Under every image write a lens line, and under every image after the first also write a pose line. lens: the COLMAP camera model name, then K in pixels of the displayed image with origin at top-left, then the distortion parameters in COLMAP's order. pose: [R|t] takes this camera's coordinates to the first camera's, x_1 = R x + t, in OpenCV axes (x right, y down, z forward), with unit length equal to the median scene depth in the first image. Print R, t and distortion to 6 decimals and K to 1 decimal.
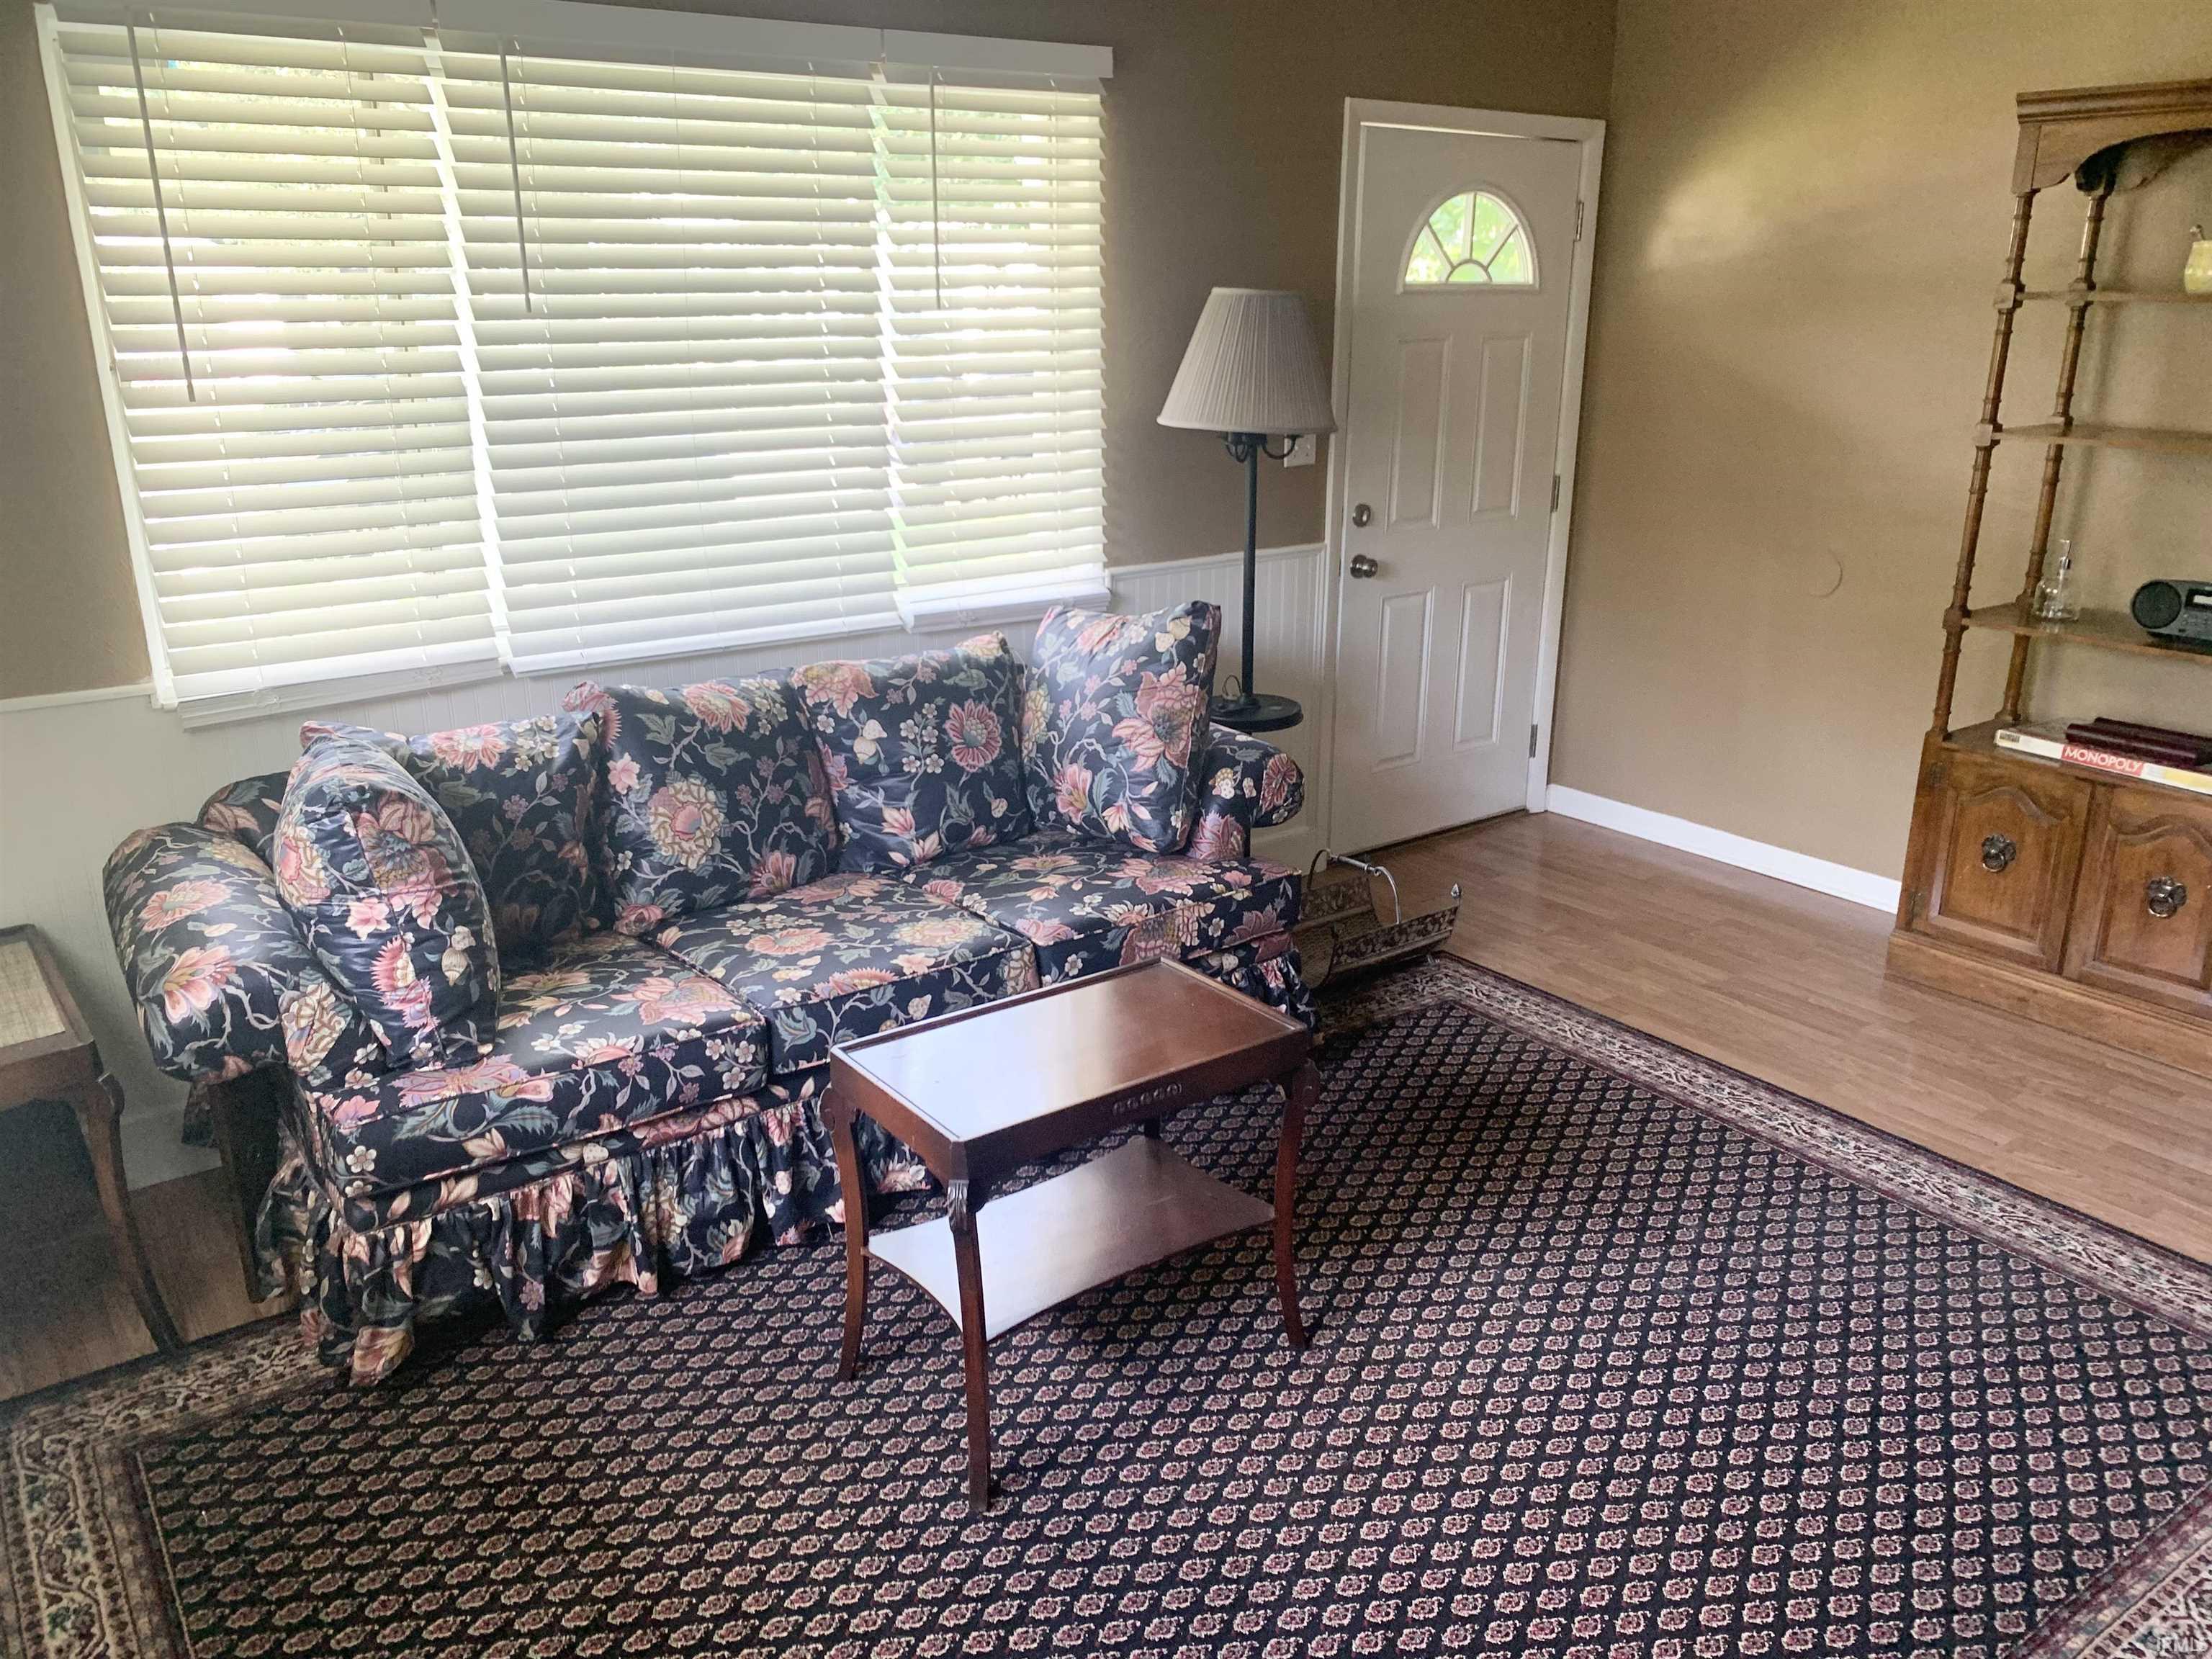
lens RADIAL K [[1677.9, 0, 1103.8], [0, 1677.9, 828.0], [0, 0, 1]] dist [0.003018, -0.003681]
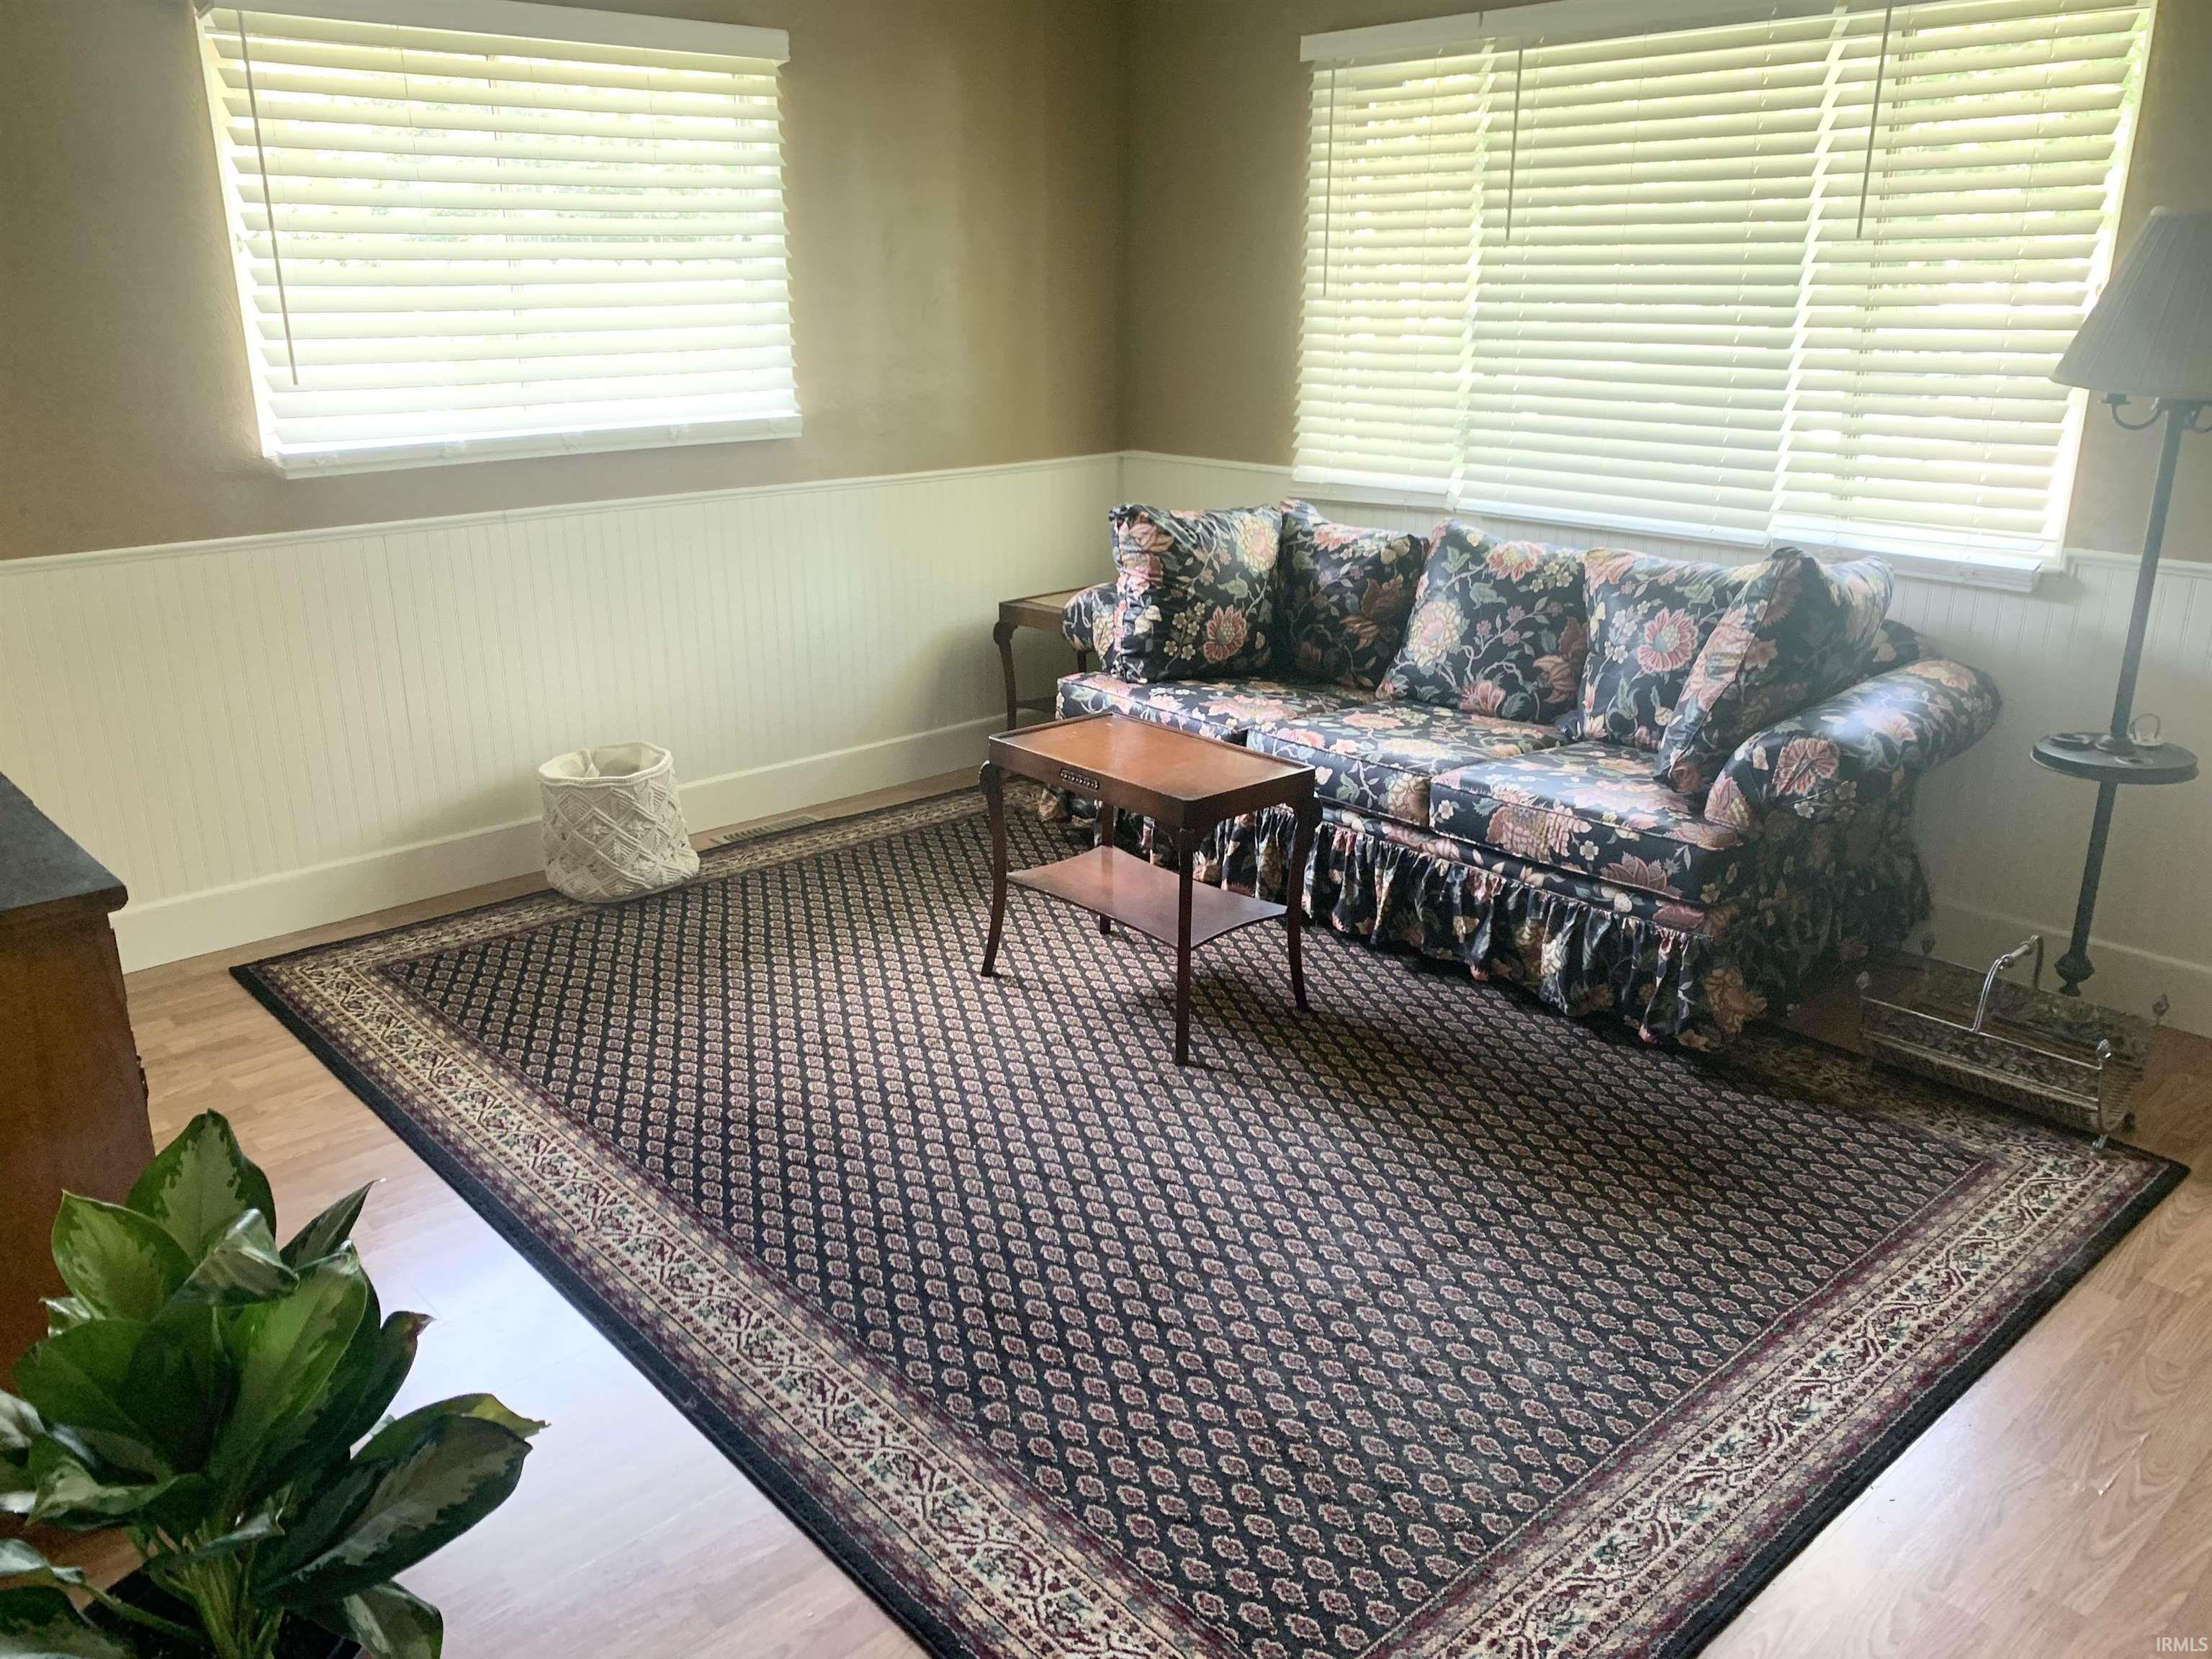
lens RADIAL K [[1677.9, 0, 1103.8], [0, 1677.9, 828.0], [0, 0, 1]] dist [0.003018, -0.003681]
pose [[0.103856, 0.313310, -0.943955, 0.970369], [-0.308860, 0.912324, 0.268830, -0.130467], [0.945420, 0.263630, 0.191519, 0.521346]]
